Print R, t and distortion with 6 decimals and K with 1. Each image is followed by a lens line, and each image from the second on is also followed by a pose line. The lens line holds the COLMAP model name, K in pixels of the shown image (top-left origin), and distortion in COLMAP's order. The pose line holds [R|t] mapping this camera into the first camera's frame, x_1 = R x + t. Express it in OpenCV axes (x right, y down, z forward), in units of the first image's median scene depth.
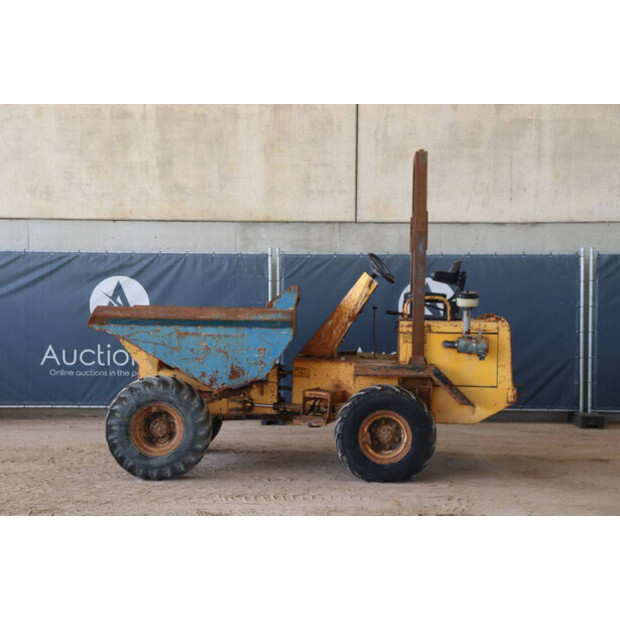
lens RADIAL K [[1217.9, 0, 314.3], [0, 1217.9, 315.5], [0, 0, 1]] dist [0.298414, 0.000000]
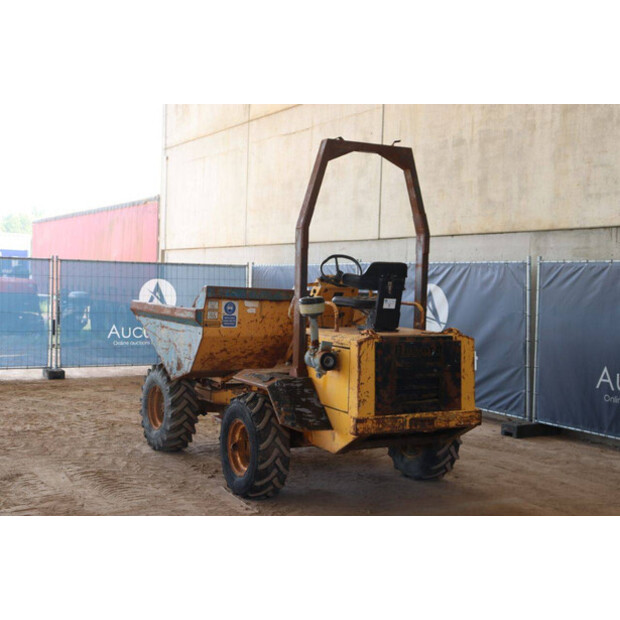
lens RADIAL K [[841.3, 0, 314.1], [0, 841.3, 314.1], [0, 0, 1]] dist [0.090457, 0.000000]
pose [[0.524934, 0.041476, -0.850132, 0.452016], [-0.049854, 0.998595, 0.017936, -0.012836], [0.849682, 0.032967, 0.526264, 0.496994]]
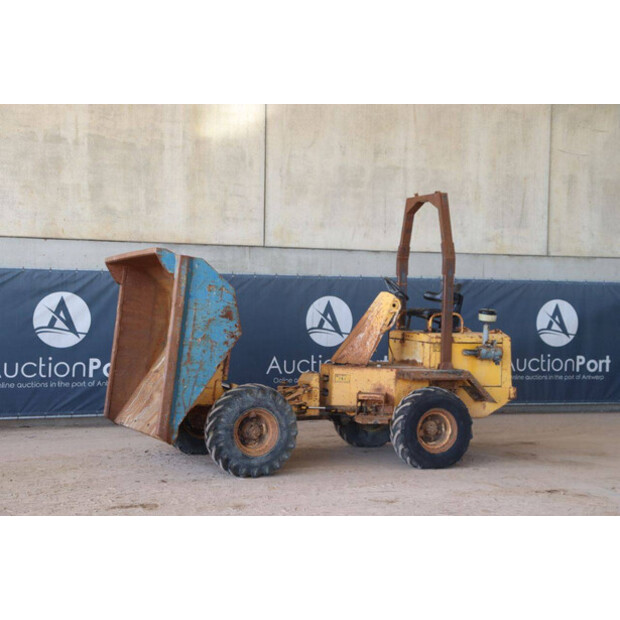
lens RADIAL K [[1094.2, 0, 319.9], [0, 1094.2, 315.8], [0, 0, 1]] dist [0.206461, 0.000000]
pose [[0.915475, 0.000688, 0.402374, -0.338865], [0.003099, 0.999957, -0.008761, -0.002838], [-0.402363, 0.009267, 0.915433, 0.043786]]
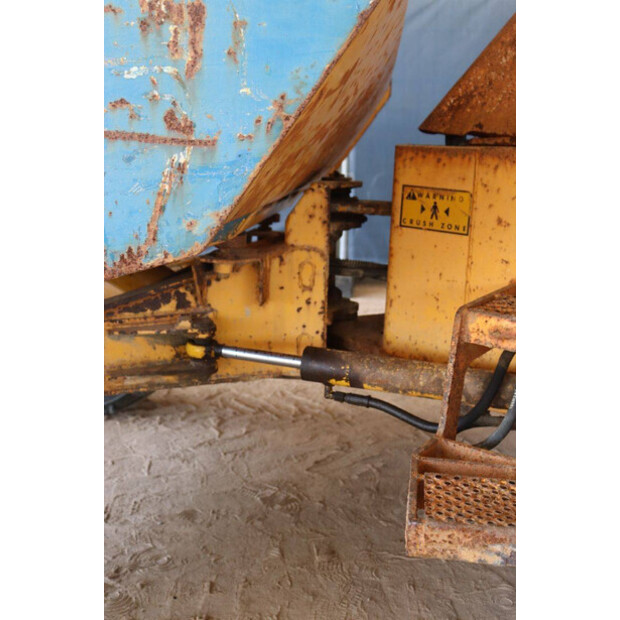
lens RADIAL K [[733.3, 0, 311.7], [0, 733.3, 309.6], [0, 0, 1]] dist [-0.027298, 0.000000]
pose [[0.996624, 0.022556, -0.078942, -0.016491], [-0.007342, 0.982153, 0.187941, 0.030023], [0.081772, -0.186727, 0.979003, 0.654236]]
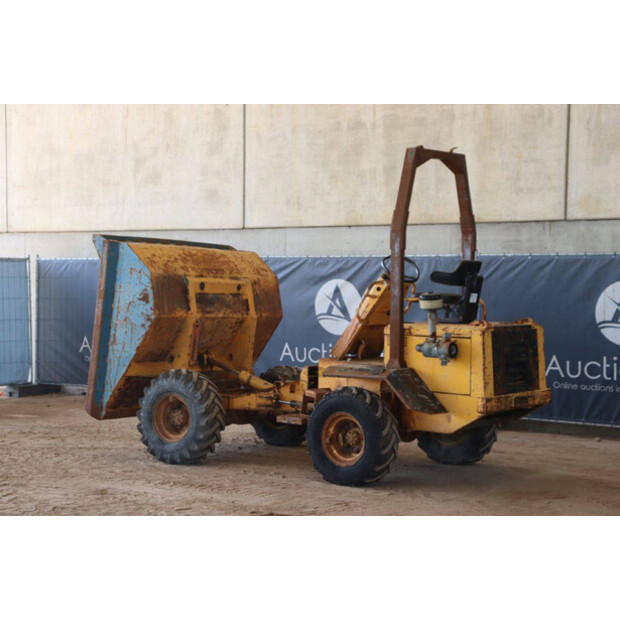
lens RADIAL K [[1254.1, 0, 316.2], [0, 1254.1, 310.9], [0, 0, 1]] dist [0.340355, 0.000000]
pose [[0.824366, 0.013176, -0.565903, 0.436082], [-0.019451, 0.999798, -0.005058, 0.000742], [0.565722, 0.015177, 0.824456, 0.102091]]
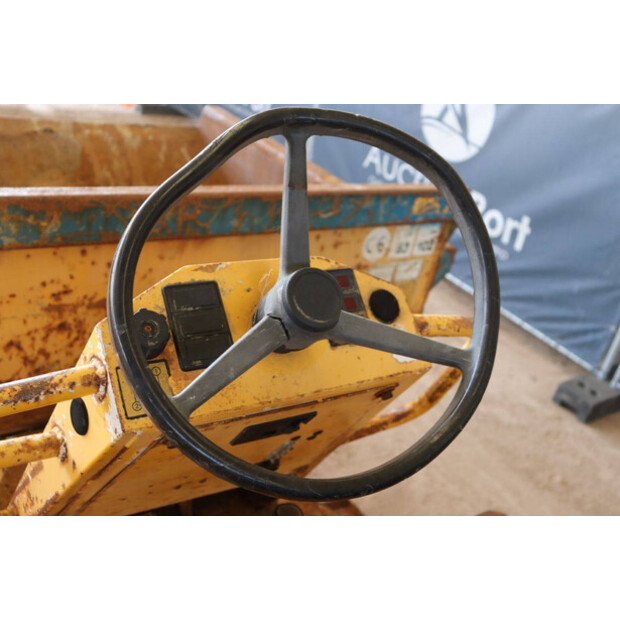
lens RADIAL K [[634.6, 0, 312.2], [0, 634.6, 313.5], [0, 0, 1]] dist [-0.042234, 0.000000]
pose [[0.557121, 0.472293, -0.683049, 0.069817], [-0.200276, 0.874660, 0.441429, -0.046366], [0.805919, -0.109131, 0.581880, 0.743338]]
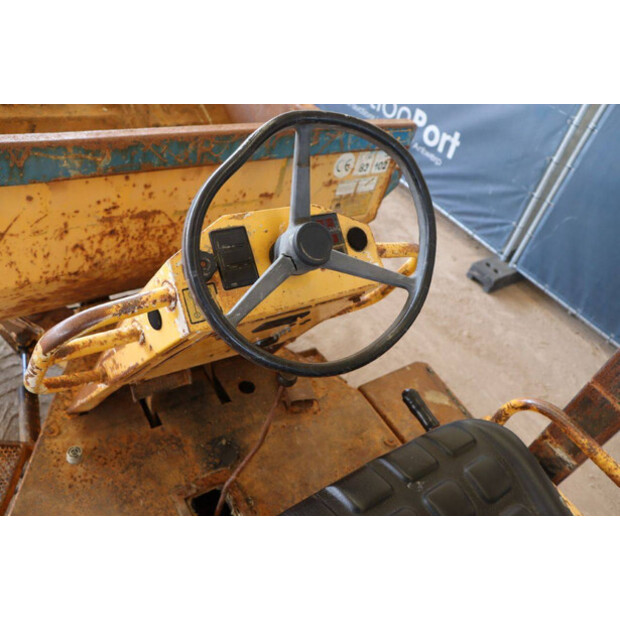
lens RADIAL K [[500.1, 0, 312.3], [0, 500.1, 314.8], [0, 0, 1]] dist [-0.127150, 0.040961]
pose [[0.585144, 0.622964, -0.519155, 0.070455], [-0.242681, 0.745381, 0.620897, -0.053822], [0.773765, -0.237326, 0.587337, 0.737472]]
